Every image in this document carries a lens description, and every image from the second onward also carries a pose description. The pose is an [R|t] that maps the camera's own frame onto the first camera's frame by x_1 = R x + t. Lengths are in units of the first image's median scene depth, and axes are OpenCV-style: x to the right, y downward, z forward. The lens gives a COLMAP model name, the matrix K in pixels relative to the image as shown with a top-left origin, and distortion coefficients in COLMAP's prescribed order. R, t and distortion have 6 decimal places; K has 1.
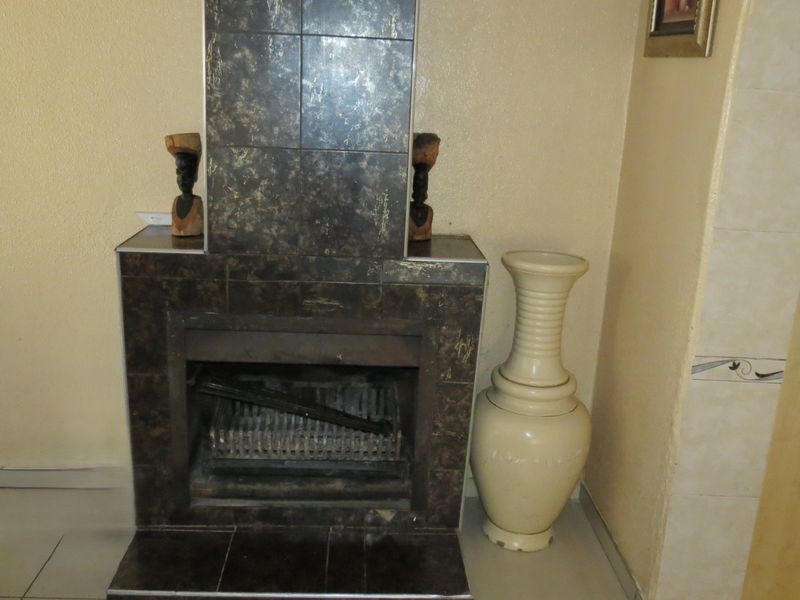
lens RADIAL K [[765.5, 0, 400.0], [0, 765.5, 300.0], [0, 0, 1]] dist [-0.028672, 0.004343]
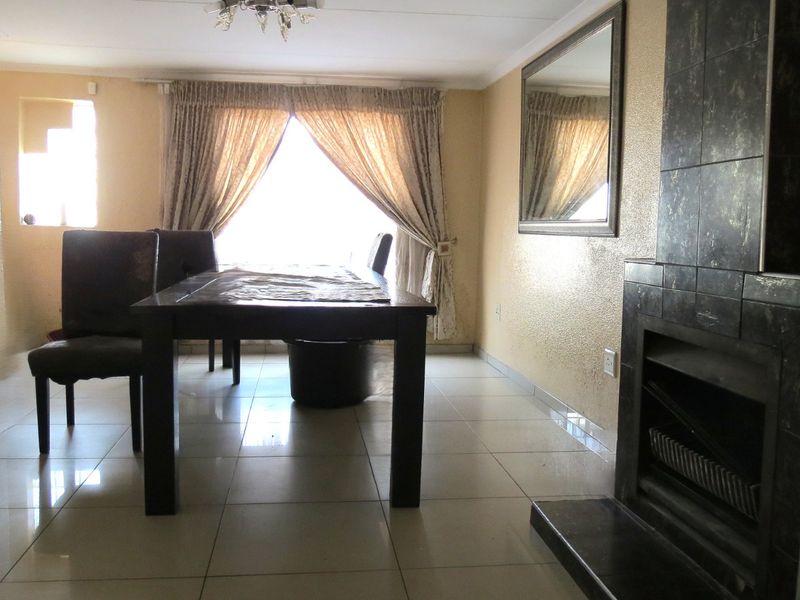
lens RADIAL K [[765.5, 0, 400.0], [0, 765.5, 300.0], [0, 0, 1]] dist [-0.028672, 0.004343]
pose [[0.085505, 0.047366, -0.995211, 0.865928], [-0.288858, 0.957147, 0.020737, 0.079953], [0.953546, 0.285702, 0.095523, 0.527189]]
